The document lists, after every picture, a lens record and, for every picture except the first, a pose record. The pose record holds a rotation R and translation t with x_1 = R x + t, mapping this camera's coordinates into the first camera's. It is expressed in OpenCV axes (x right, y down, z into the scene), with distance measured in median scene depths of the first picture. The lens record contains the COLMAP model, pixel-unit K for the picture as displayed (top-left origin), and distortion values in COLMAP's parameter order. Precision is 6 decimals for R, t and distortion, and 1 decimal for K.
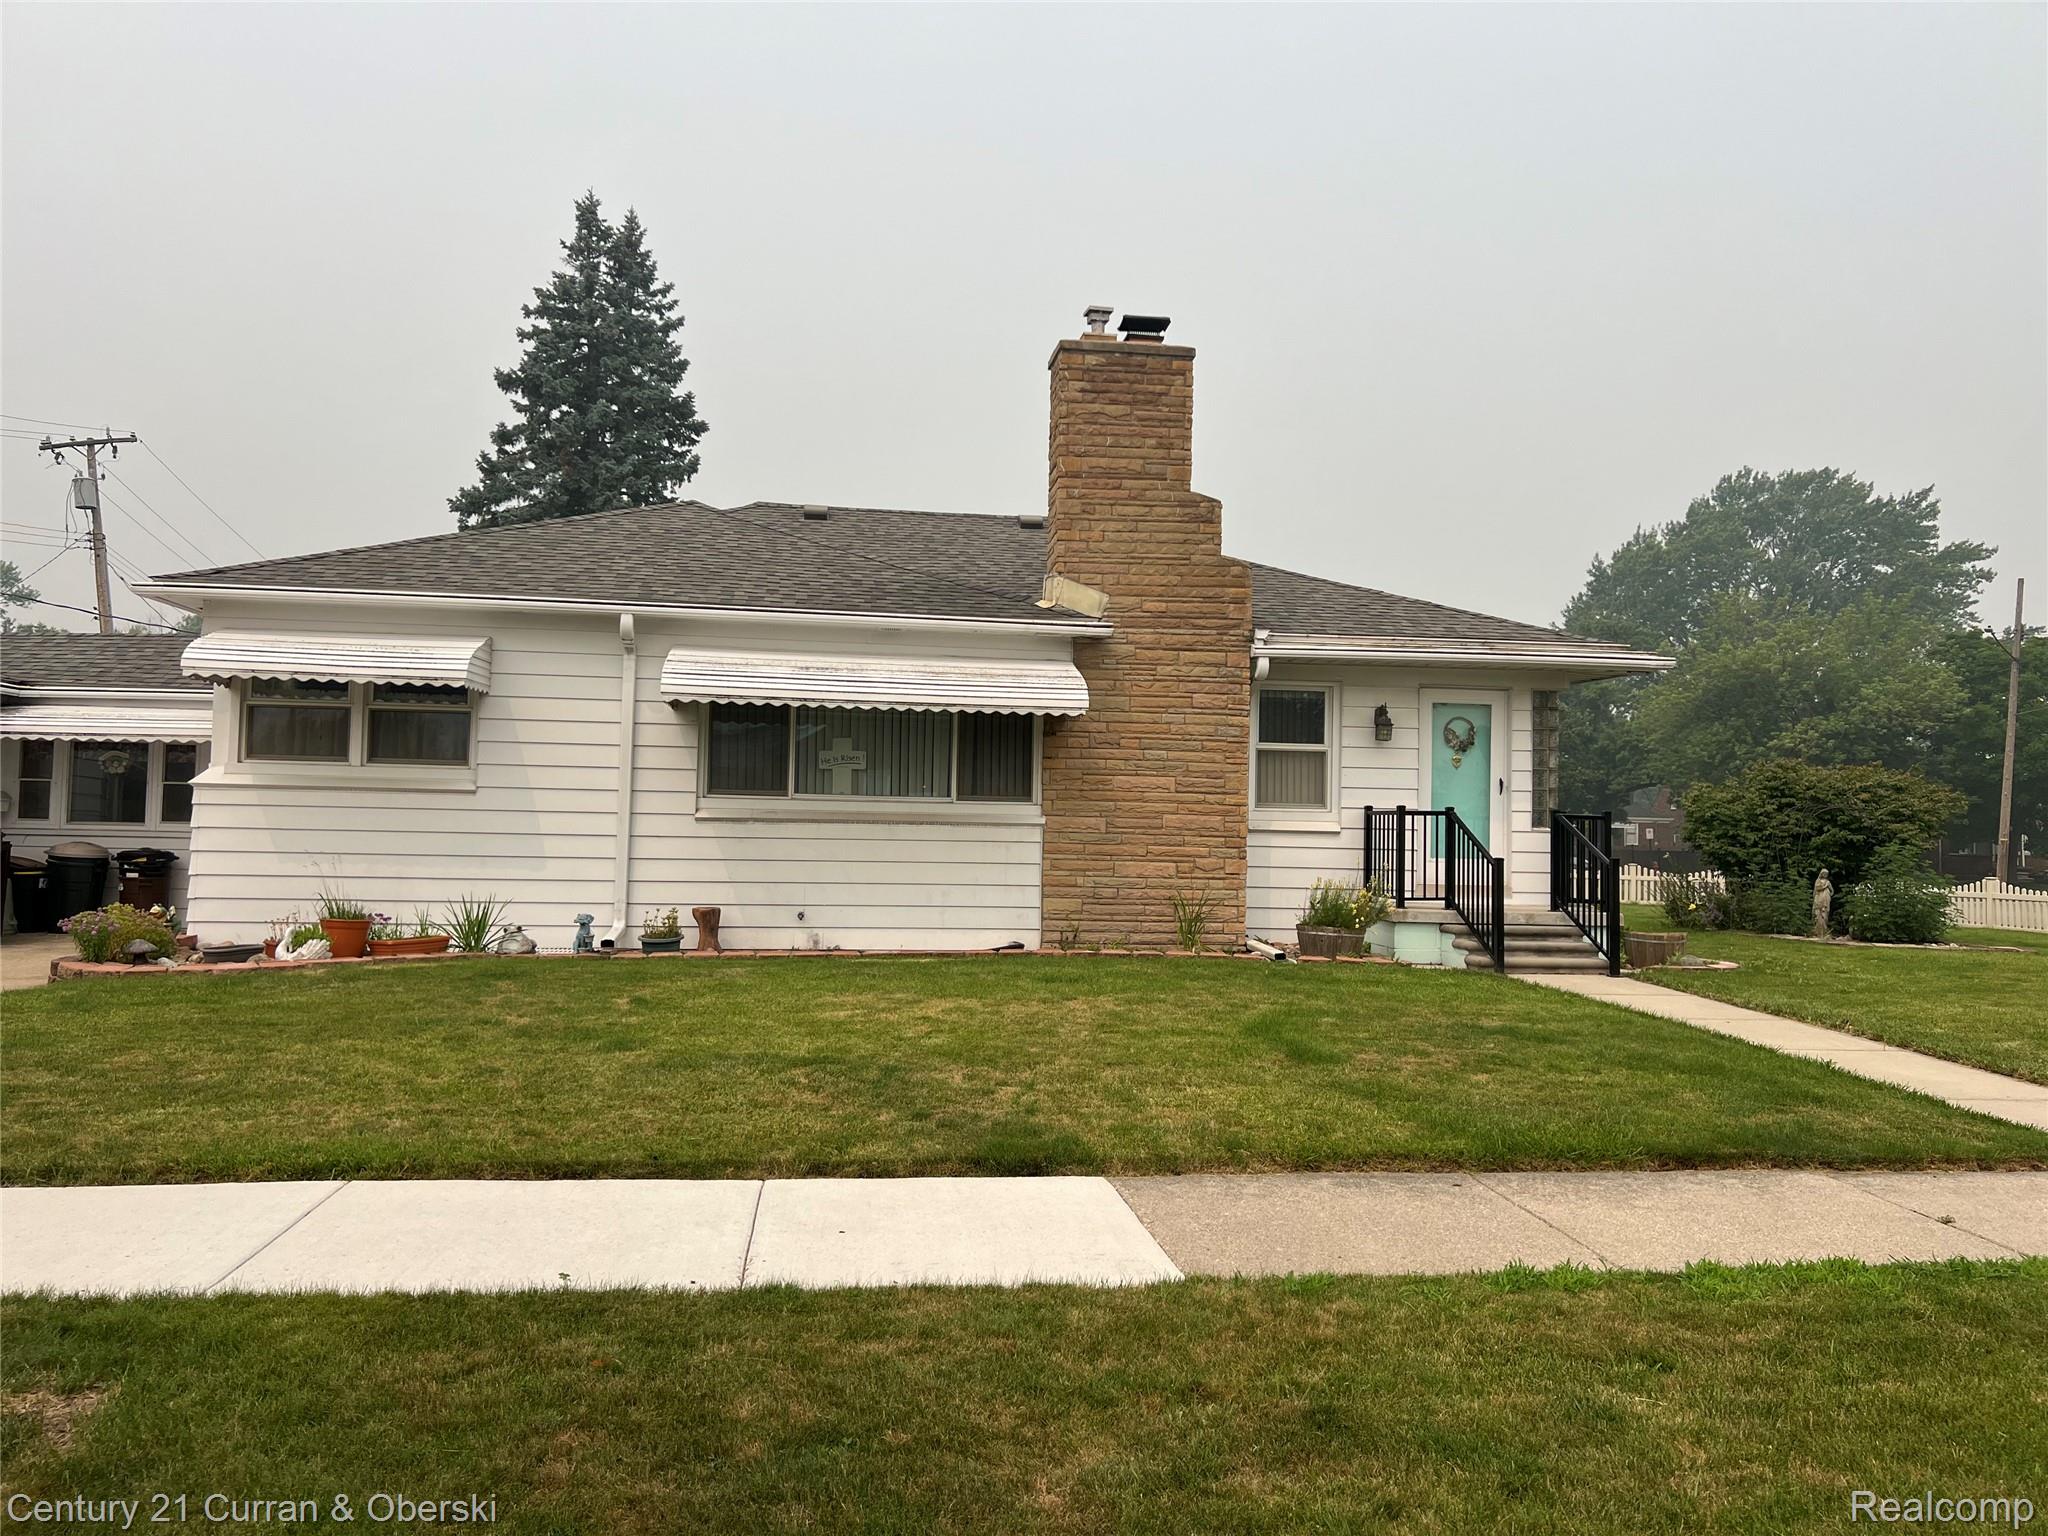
lens RADIAL K [[1541.6, 0, 927.8], [0, 1541.6, 811.8], [0, 0, 1]] dist [0.053077, -0.032389]
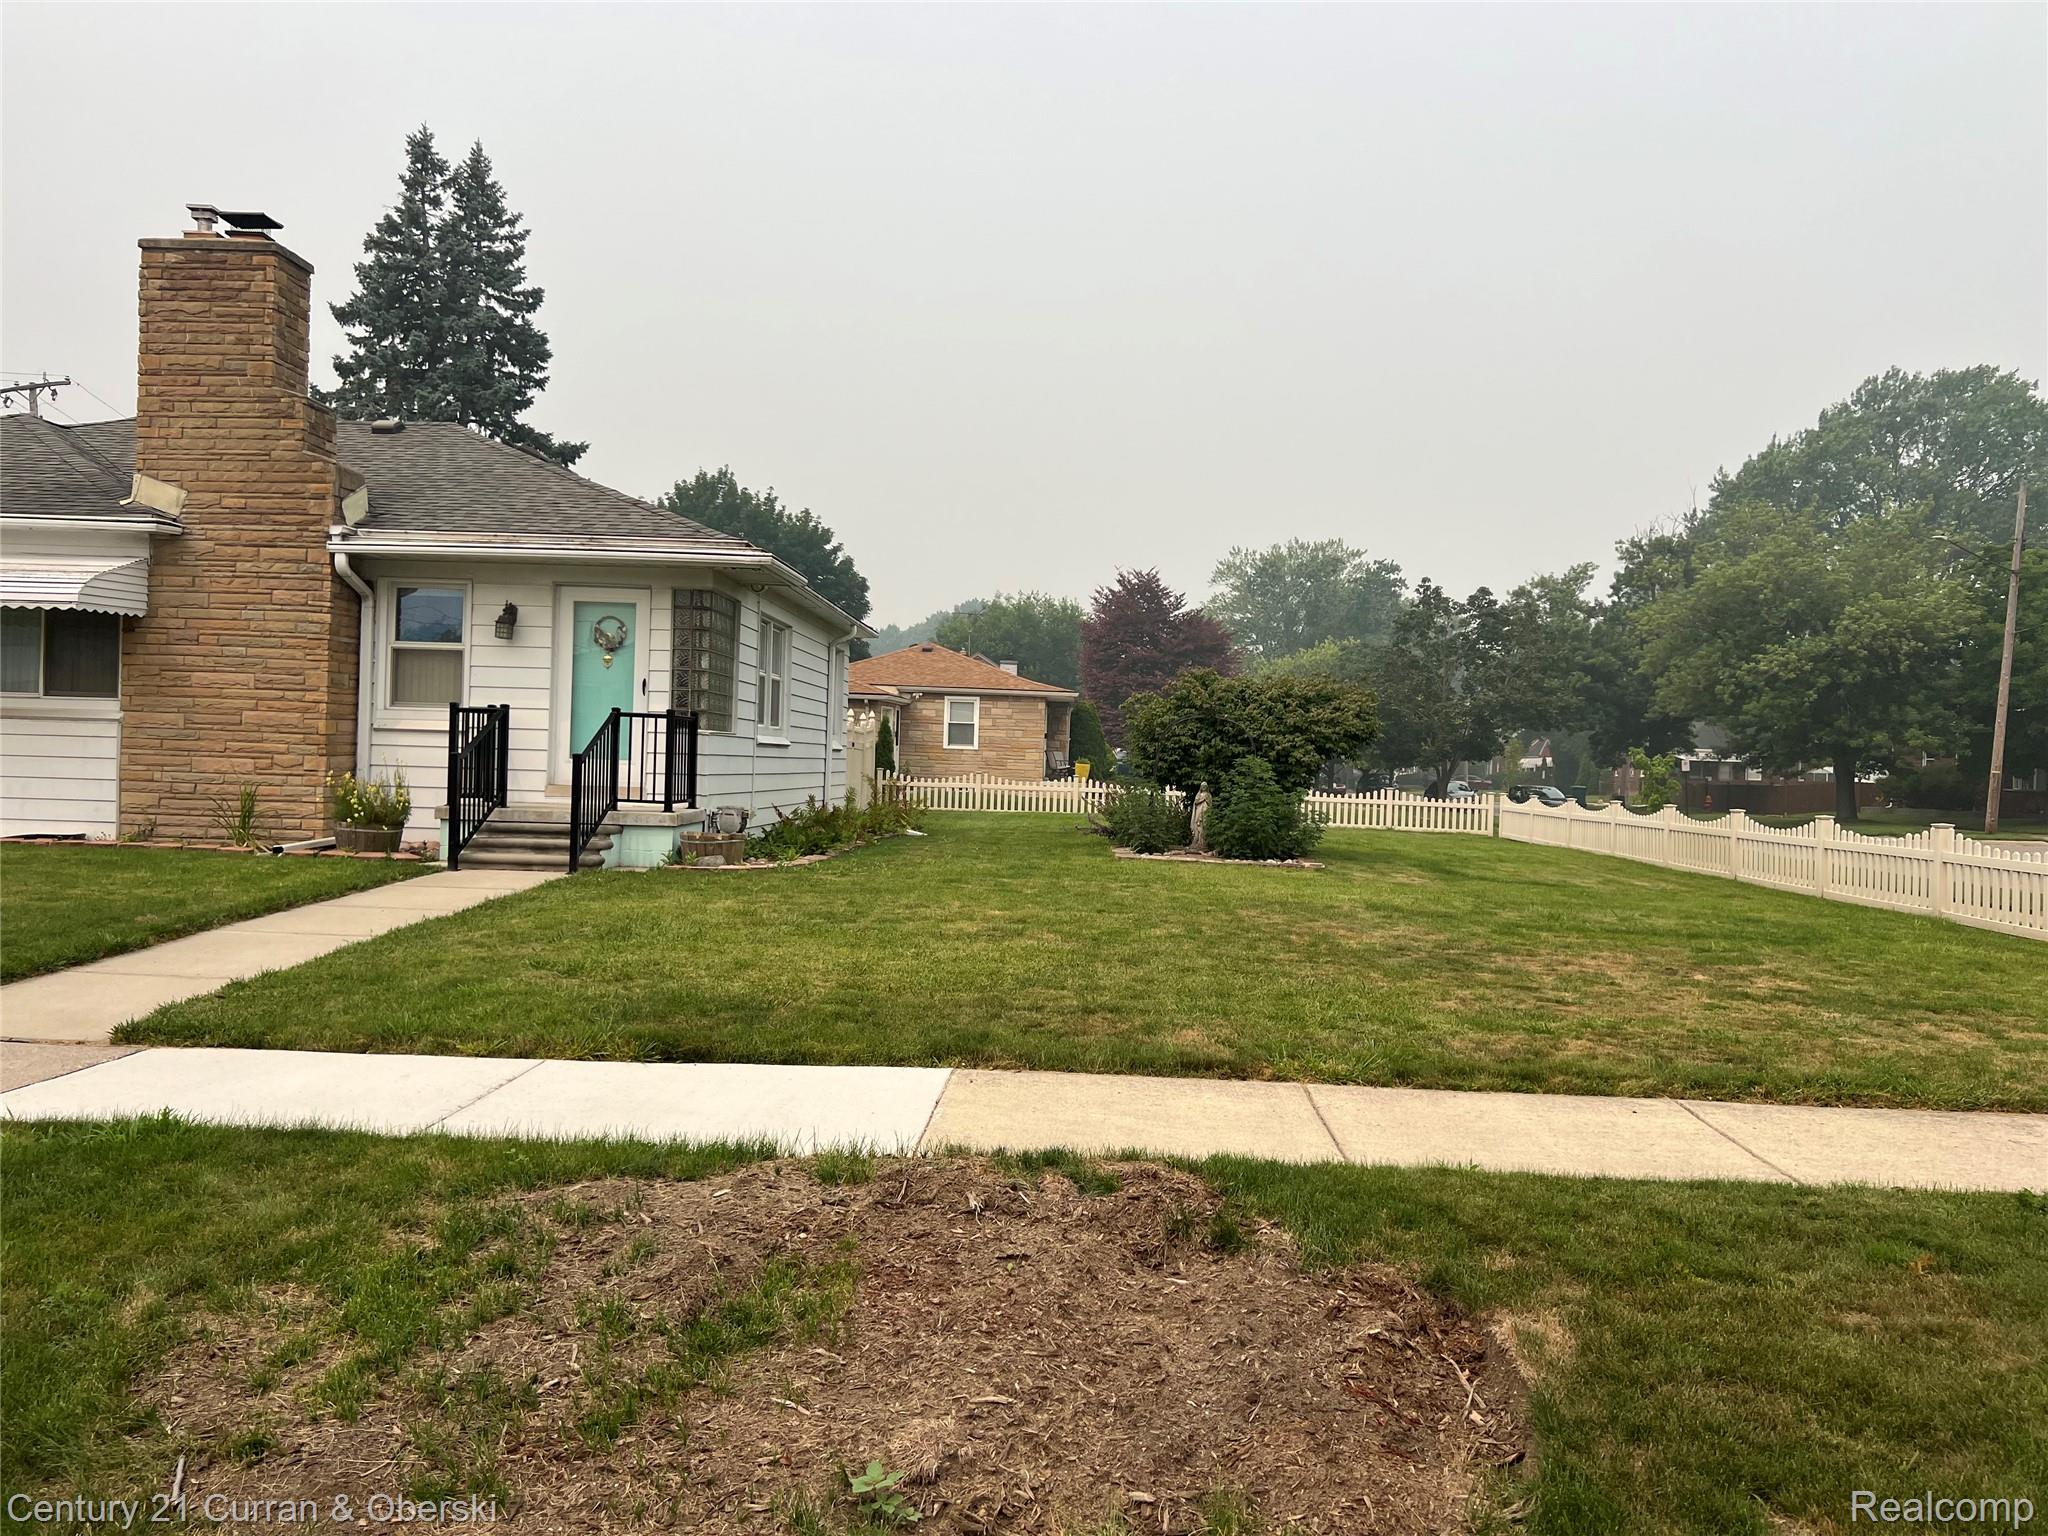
lens RADIAL K [[1541.6, 0, 1024.4], [0, 1541.6, 780.6], [0, 0, 1]] dist [0.053077, -0.032389]
pose [[0.988334, 0.009745, -0.151991, 0.807128], [-0.006595, 0.999753, 0.021215, 0.022223], [0.152161, -0.019965, 0.988154, 0.073450]]
